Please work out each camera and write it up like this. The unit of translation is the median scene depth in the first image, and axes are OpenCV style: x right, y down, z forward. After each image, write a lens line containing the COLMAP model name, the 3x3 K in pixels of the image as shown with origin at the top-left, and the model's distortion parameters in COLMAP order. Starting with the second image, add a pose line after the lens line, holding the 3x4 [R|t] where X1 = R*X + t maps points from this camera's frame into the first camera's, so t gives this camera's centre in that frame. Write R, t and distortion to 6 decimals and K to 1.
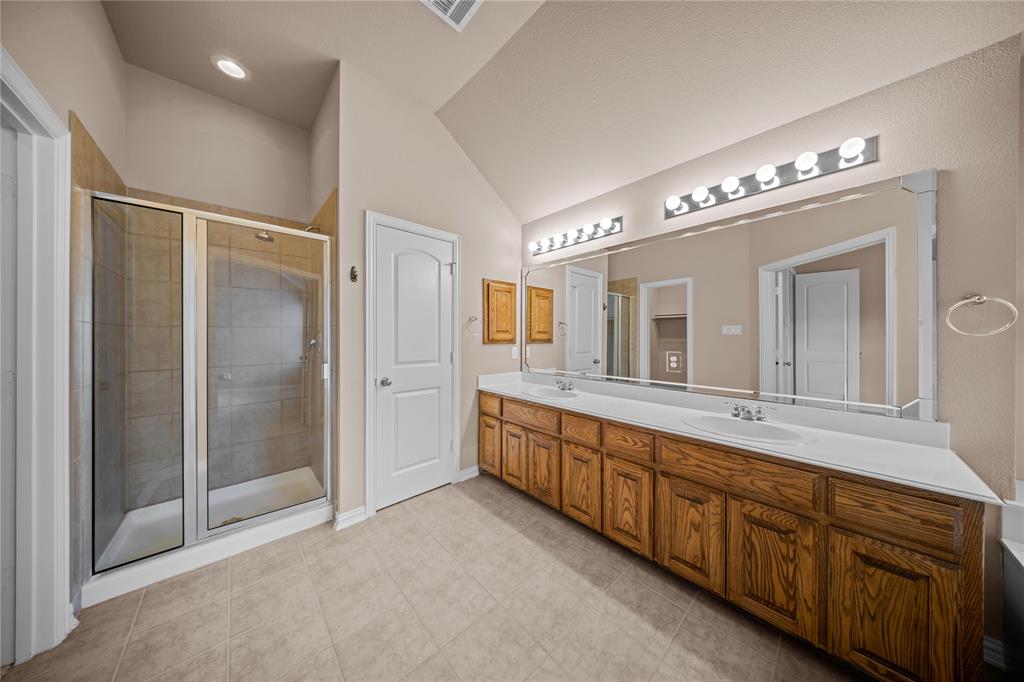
lens RADIAL K [[299.4, 0, 512.9], [0, 299.4, 337.2], [0, 0, 1]] dist [0.001864, 0.000014]
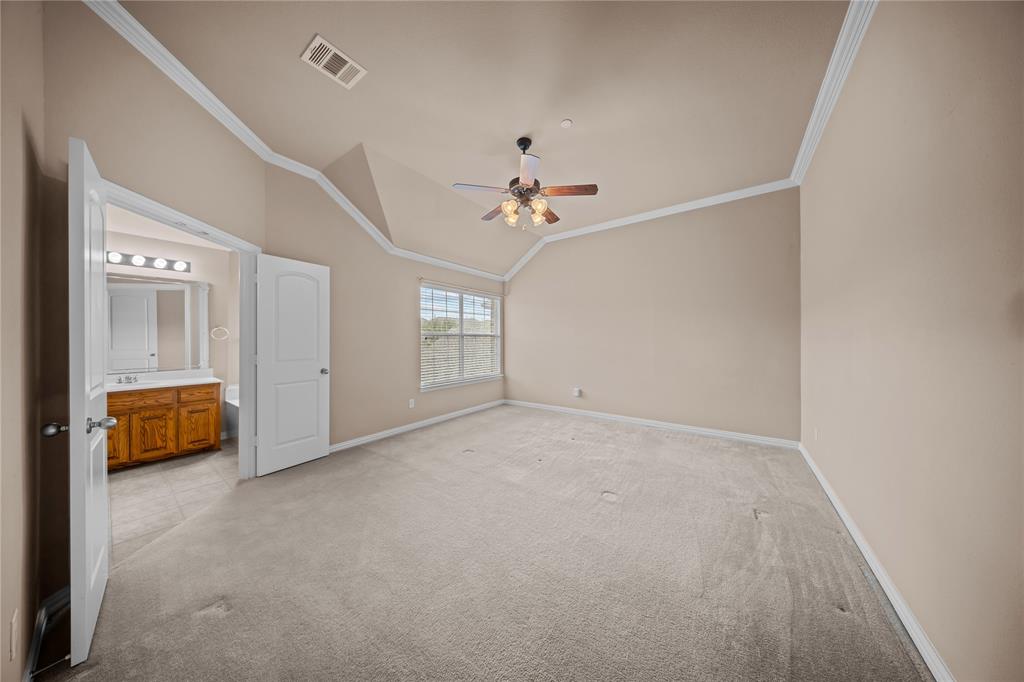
lens RADIAL K [[299.4, 0, 512.9], [0, 299.4, 337.2], [0, 0, 1]] dist [0.001864, 0.000014]
pose [[-0.192310, 0.001407, 0.981333, -1.317554], [0.007896, 0.999969, 0.000114, 0.003132], [-0.981302, 0.007771, -0.192315, -0.873779]]
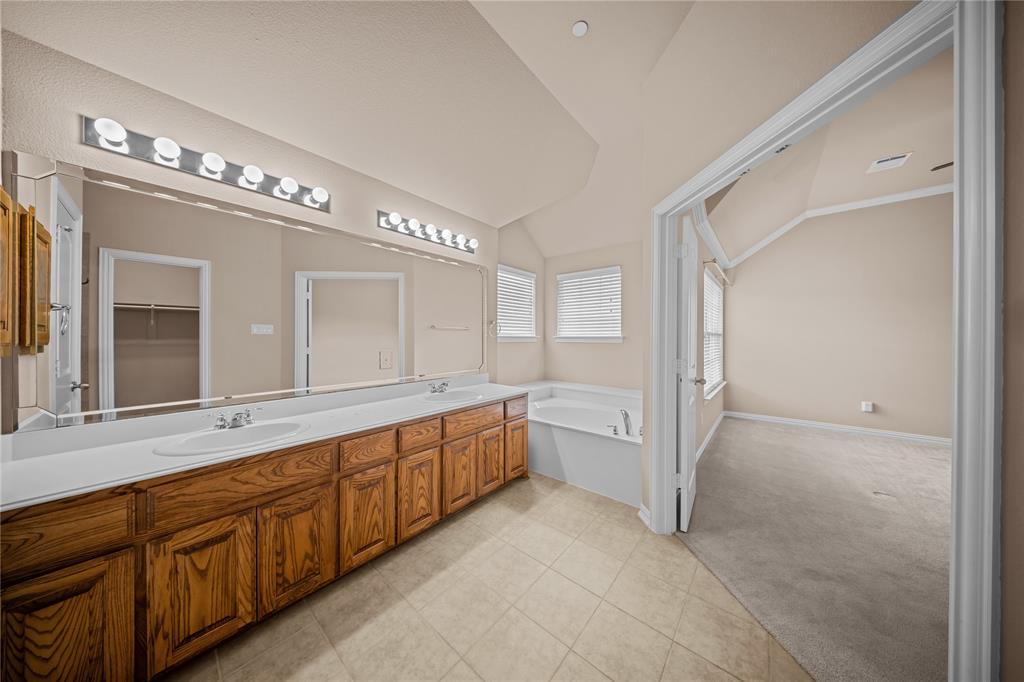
lens RADIAL K [[296.2, 0, 515.6], [0, 296.2, 339.6], [0, 0, 1]] dist [0.001391, -0.002257]
pose [[-0.122655, -0.007716, 0.992419, -0.625061], [0.002802, 0.999963, 0.008121, -0.001319], [-0.992445, 0.003777, -0.122629, 0.681372]]
